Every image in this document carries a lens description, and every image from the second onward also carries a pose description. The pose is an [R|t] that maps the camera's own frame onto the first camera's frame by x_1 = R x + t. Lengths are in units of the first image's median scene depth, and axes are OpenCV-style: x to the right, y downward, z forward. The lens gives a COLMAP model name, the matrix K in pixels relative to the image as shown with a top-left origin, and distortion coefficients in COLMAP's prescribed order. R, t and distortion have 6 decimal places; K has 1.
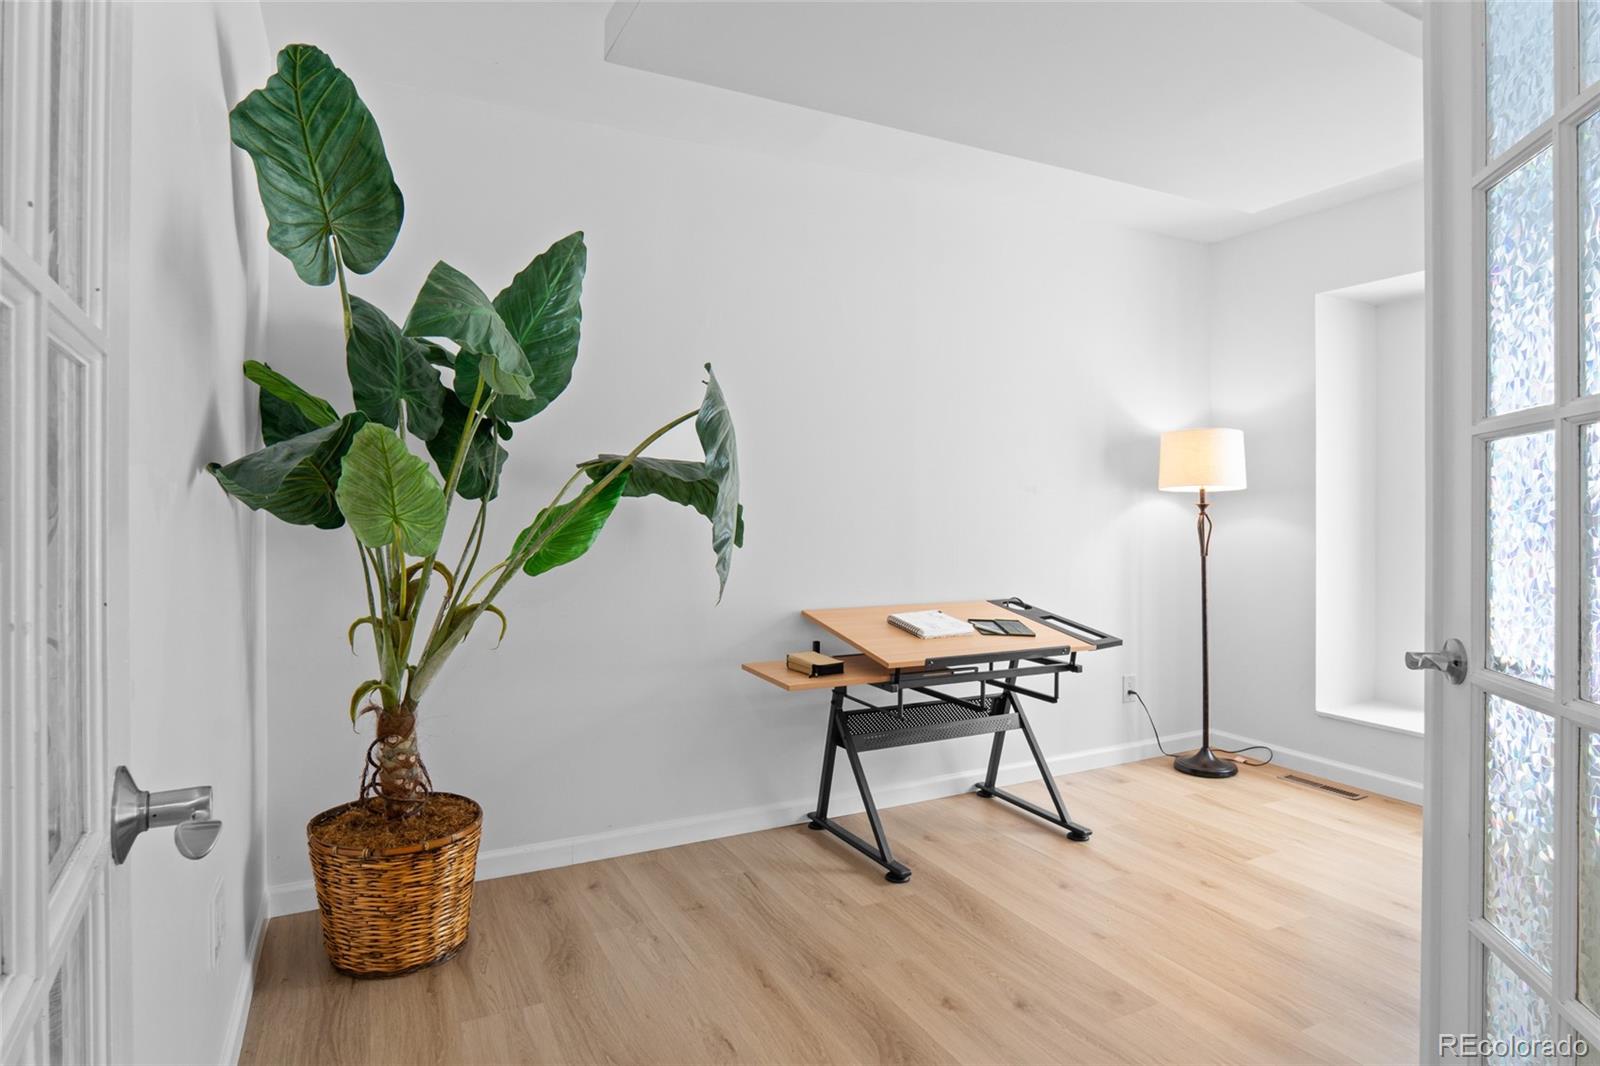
lens RADIAL K [[875.8, 0, 794.6], [0, 875.8, 526.2], [0, 0, 1]] dist [-0.024085, -0.000638]
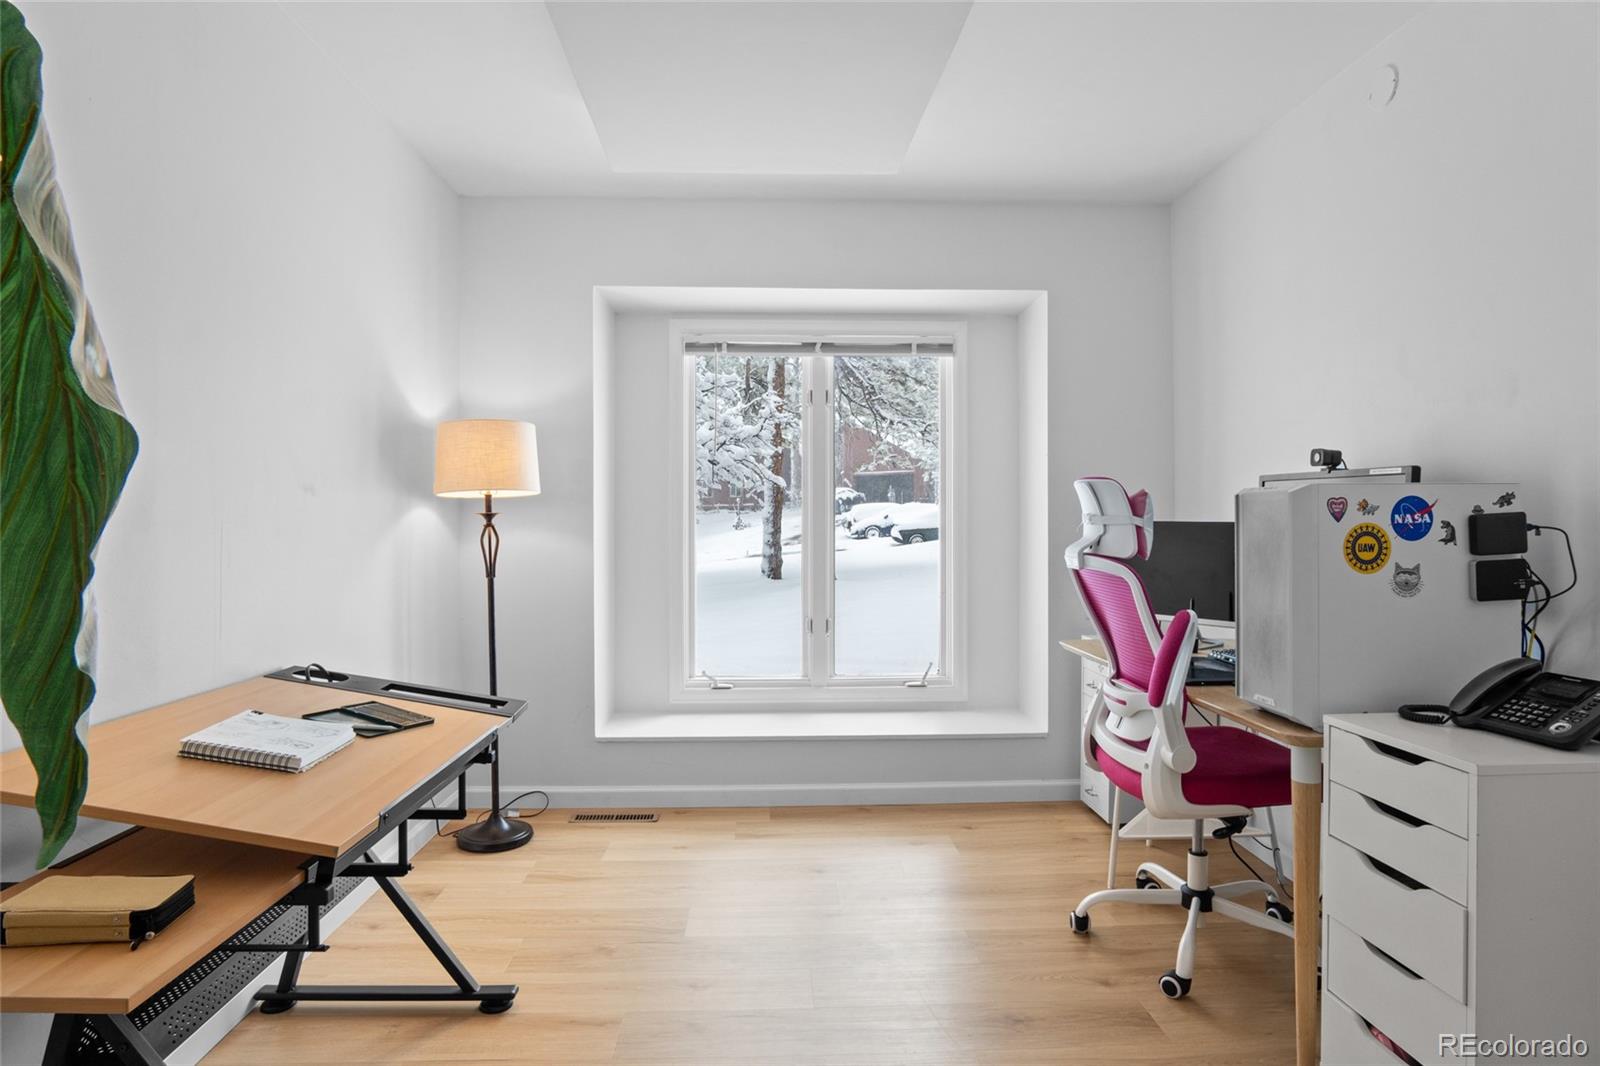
lens RADIAL K [[875.8, 0, 800.5], [0, 875.8, 522.3], [0, 0, 1]] dist [-0.024085, -0.000638]
pose [[0.404639, -0.003579, 0.914470, -0.167467], [0.020181, 0.999784, -0.005017, -0.007555], [-0.914254, 0.020484, 0.404624, 0.438477]]
